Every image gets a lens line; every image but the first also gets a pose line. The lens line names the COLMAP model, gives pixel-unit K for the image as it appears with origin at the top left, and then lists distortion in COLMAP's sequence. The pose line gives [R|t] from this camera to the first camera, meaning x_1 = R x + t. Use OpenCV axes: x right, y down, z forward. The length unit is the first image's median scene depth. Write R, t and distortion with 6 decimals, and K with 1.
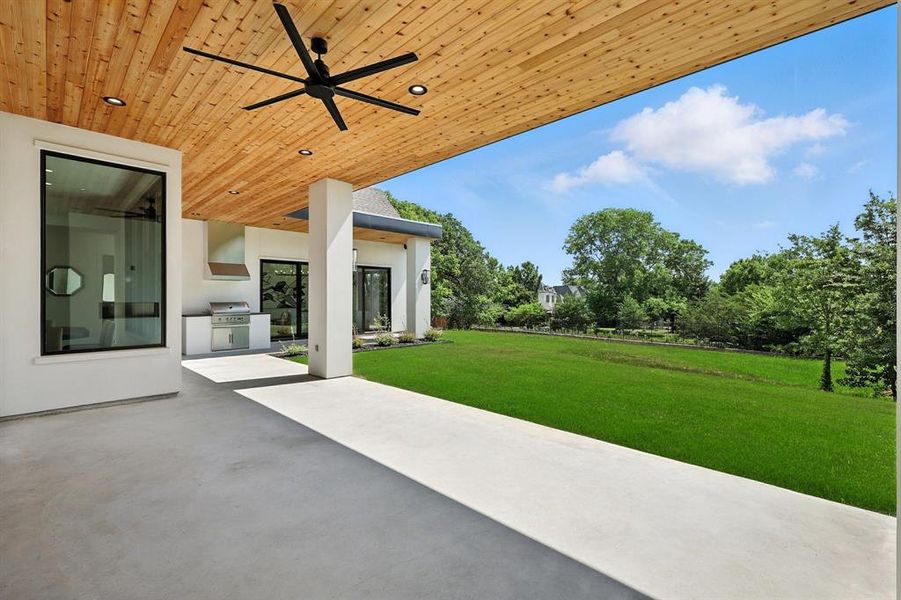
lens RADIAL K [[399.8, 0, 453.3], [0, 399.8, 294.8], [0, 0, 1]] dist [0.000647, 0.000072]
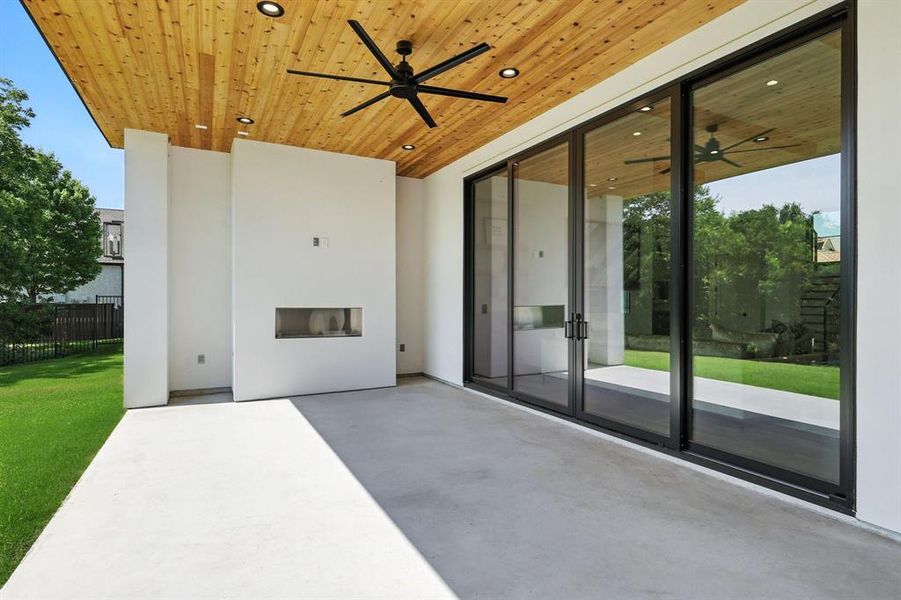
lens RADIAL K [[461.6, 0, 450.5], [0, 461.6, 300.0], [0, 0, 1]] dist [-0.000440, -0.000334]
pose [[-0.950390, -0.000611, 0.311060, -0.808767], [-0.003683, 0.999950, -0.009291, 0.033987], [-0.311039, -0.009975, -0.950345, 2.054602]]
